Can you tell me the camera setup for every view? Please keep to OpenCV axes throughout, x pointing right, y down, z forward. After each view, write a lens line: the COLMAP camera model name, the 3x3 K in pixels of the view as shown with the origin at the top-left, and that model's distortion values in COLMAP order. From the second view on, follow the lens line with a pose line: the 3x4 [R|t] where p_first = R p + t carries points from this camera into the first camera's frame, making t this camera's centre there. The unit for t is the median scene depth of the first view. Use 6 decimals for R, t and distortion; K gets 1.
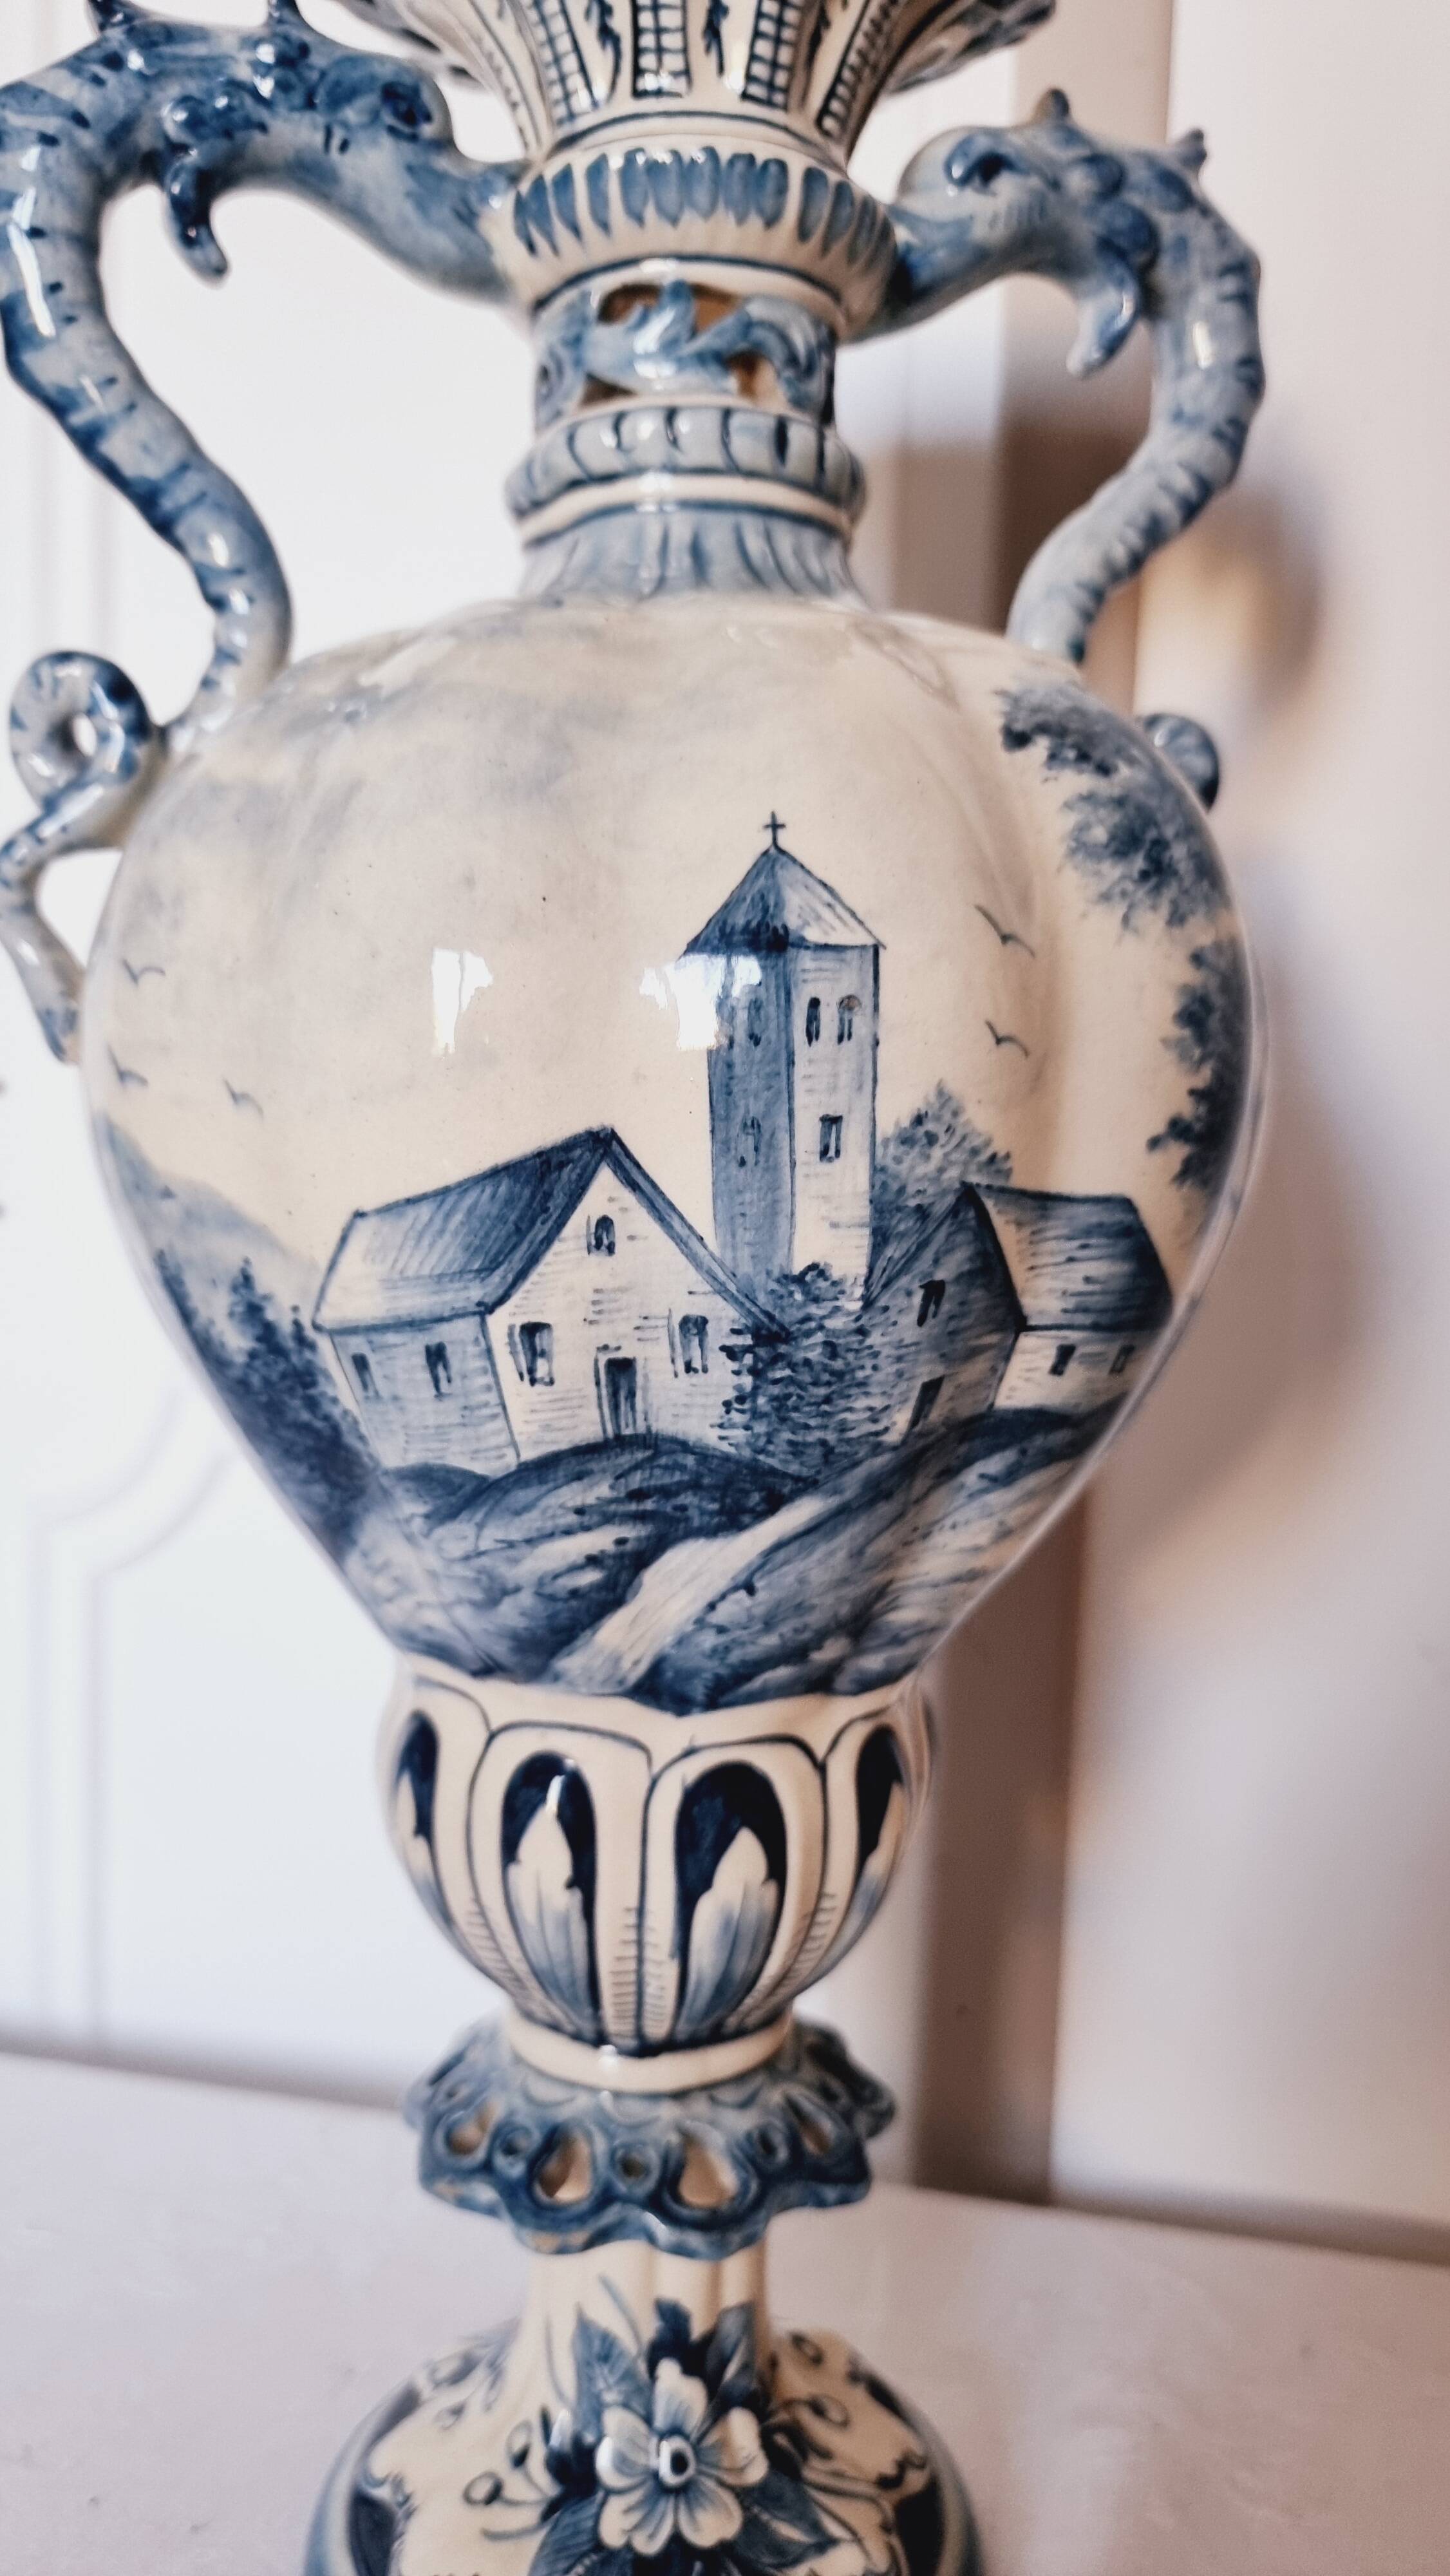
lens RADIAL K [[1886.6, 0, 682.4], [0, 1886.6, 1298.4], [0, 0, 1]] dist [-0.006660, 0.000565]
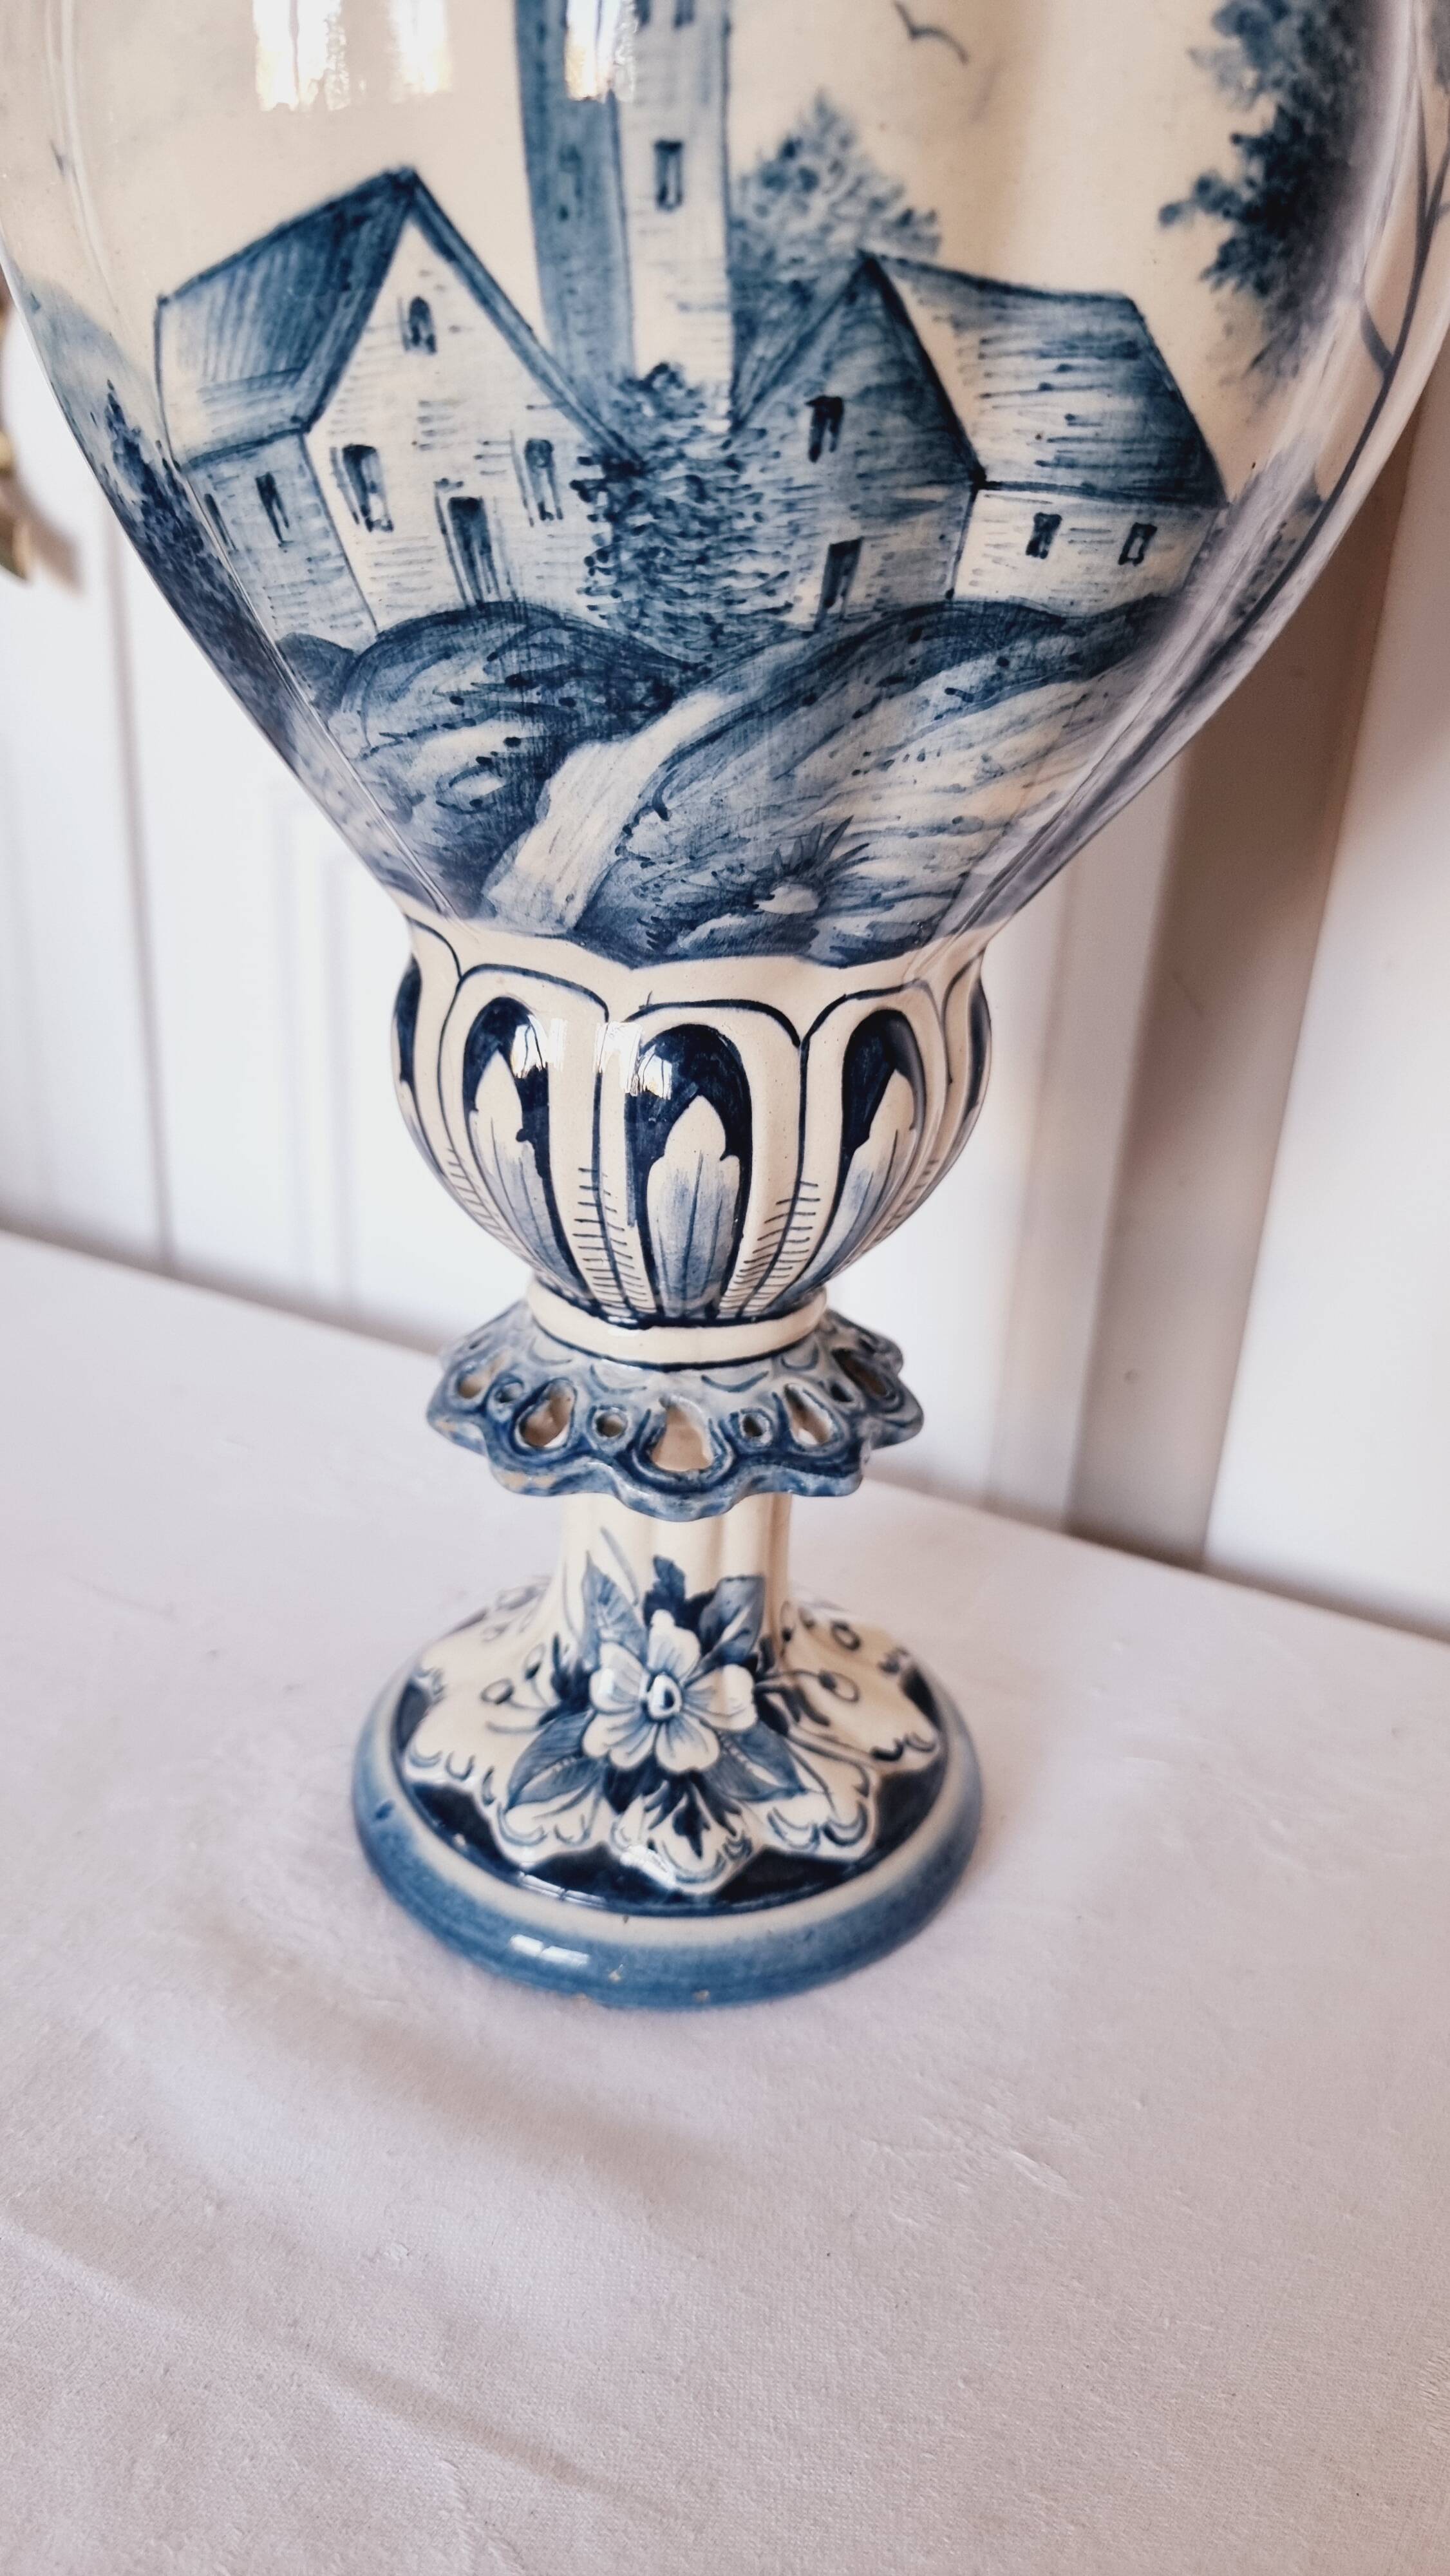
lens RADIAL K [[1857.9, 0, 713.0], [0, 1857.9, 1322.7], [0, 0, 1]] dist [0.000389, -0.014028]
pose [[0.966400, 0.121427, -0.226553, 0.288175], [-0.042616, 0.944876, 0.324643, 0.099496], [0.253485, -0.304080, 0.918303, 0.142562]]
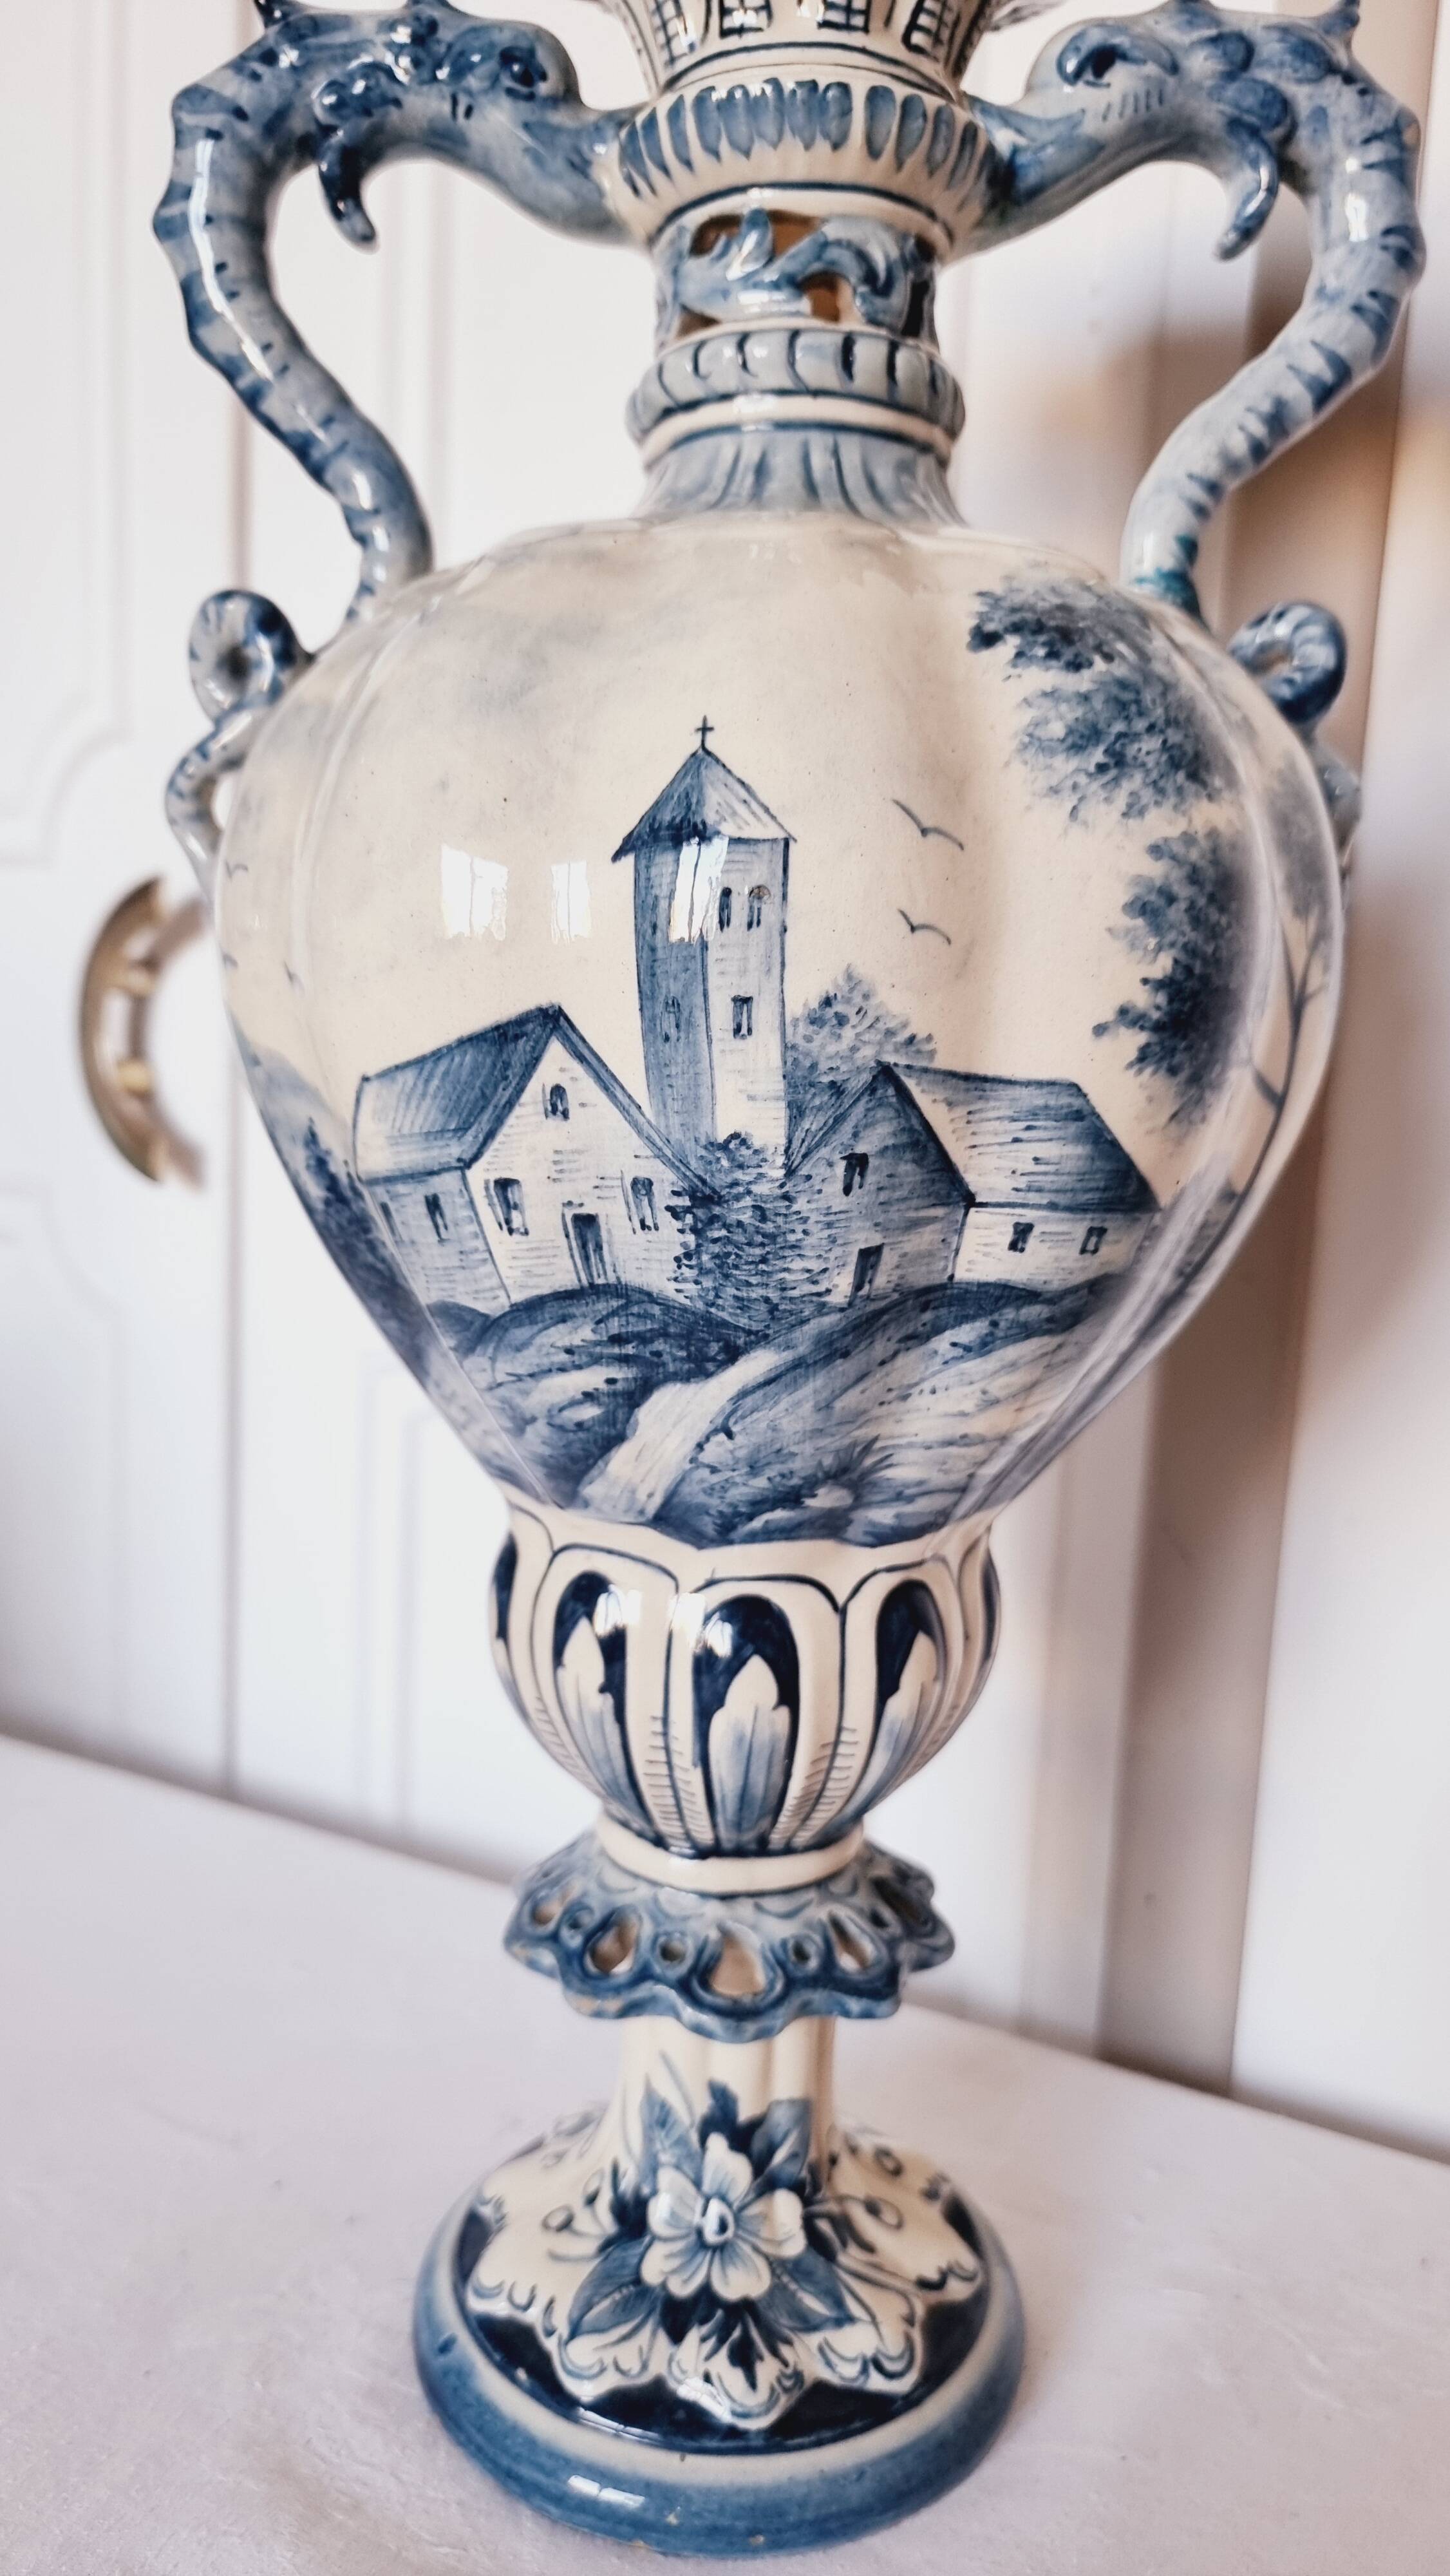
lens RADIAL K [[1864.7, 0, 737.3], [0, 1864.7, 1301.9], [0, 0, 1]] dist [0.005453, -0.011438]
pose [[0.966956, 0.052322, -0.249518, 0.313704], [-0.040299, 0.997778, 0.053058, 0.020173], [0.251740, -0.041249, 0.966915, -0.049282]]
